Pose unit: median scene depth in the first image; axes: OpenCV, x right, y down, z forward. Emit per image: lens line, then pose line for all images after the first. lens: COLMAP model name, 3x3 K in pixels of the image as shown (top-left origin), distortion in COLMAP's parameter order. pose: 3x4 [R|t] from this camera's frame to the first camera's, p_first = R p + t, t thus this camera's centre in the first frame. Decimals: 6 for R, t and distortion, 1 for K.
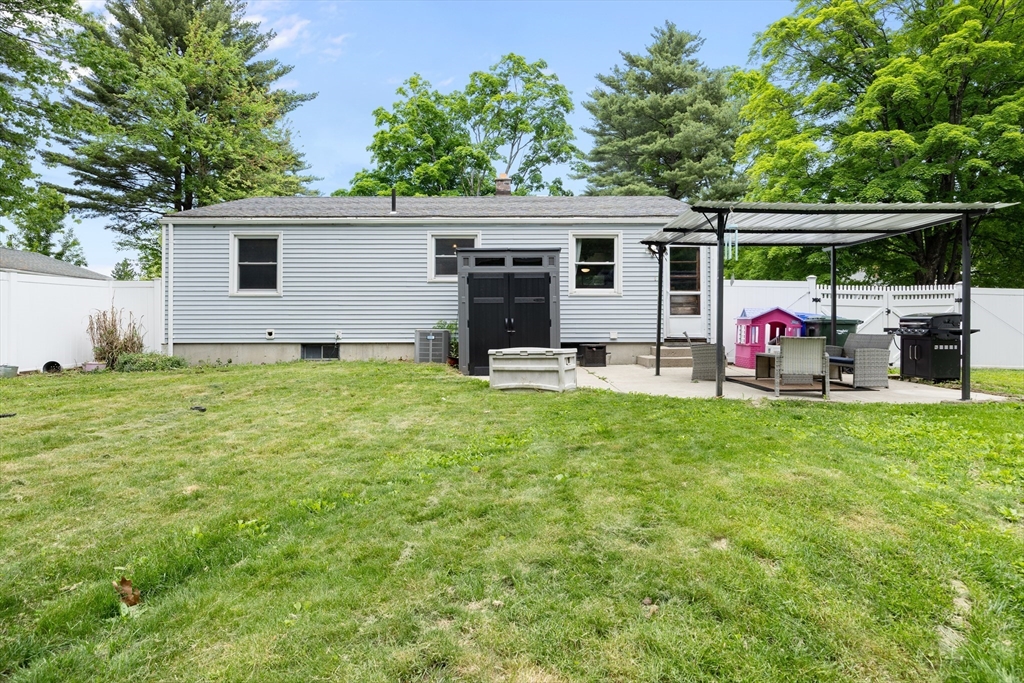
lens RADIAL K [[573.0, 0, 512.5], [0, 573.0, 337.4], [0, 0, 1]] dist [0.003407, 0.000248]
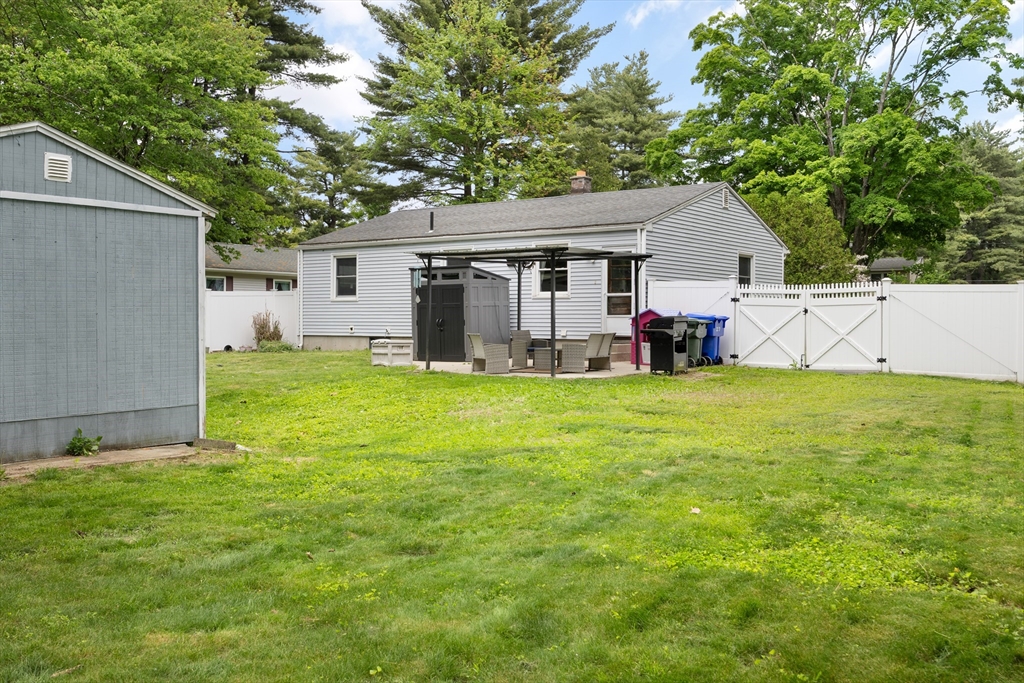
lens RADIAL K [[1010.4, 0, 514.2], [0, 1010.4, 341.0], [0, 0, 1]] dist [0.002368, 0.000000]
pose [[0.798139, 0.015709, -0.602269, 1.296572], [-0.013313, 0.999876, 0.008438, -0.003047], [0.602327, 0.001283, 0.798249, -0.650578]]
